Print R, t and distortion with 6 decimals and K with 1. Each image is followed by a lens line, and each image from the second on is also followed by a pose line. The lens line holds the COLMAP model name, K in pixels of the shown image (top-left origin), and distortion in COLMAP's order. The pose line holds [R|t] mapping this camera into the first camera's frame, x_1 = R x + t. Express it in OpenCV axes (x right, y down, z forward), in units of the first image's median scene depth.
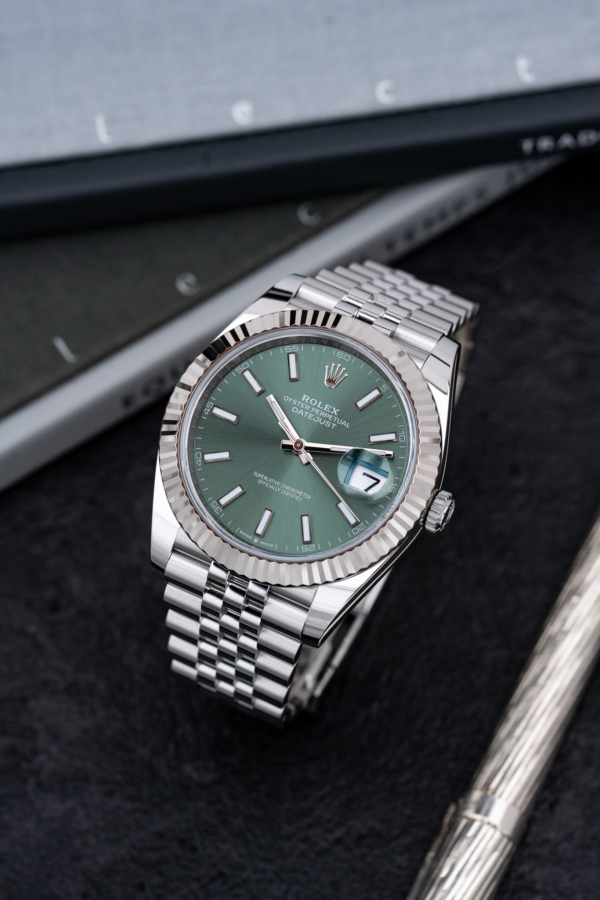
lens RADIAL K [[4147.1, 0, 298.3], [0, 4147.1, 473.5], [0, 0, 1]] dist [1.963189, 0.000000]
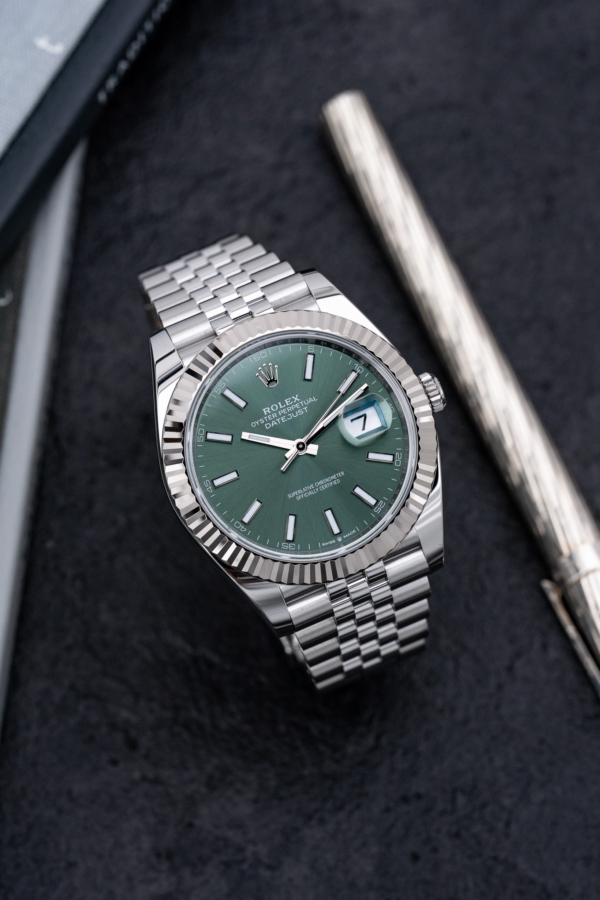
lens RADIAL K [[4147.1, 0, 301.7], [0, 4147.1, 462.9], [0, 0, 1]] dist [1.963189, 0.000000]
pose [[0.637350, -0.724638, 0.262079, -0.254584], [0.690810, 0.688006, 0.222327, -0.217310], [-0.341418, 0.039347, 0.939088, 0.028799]]
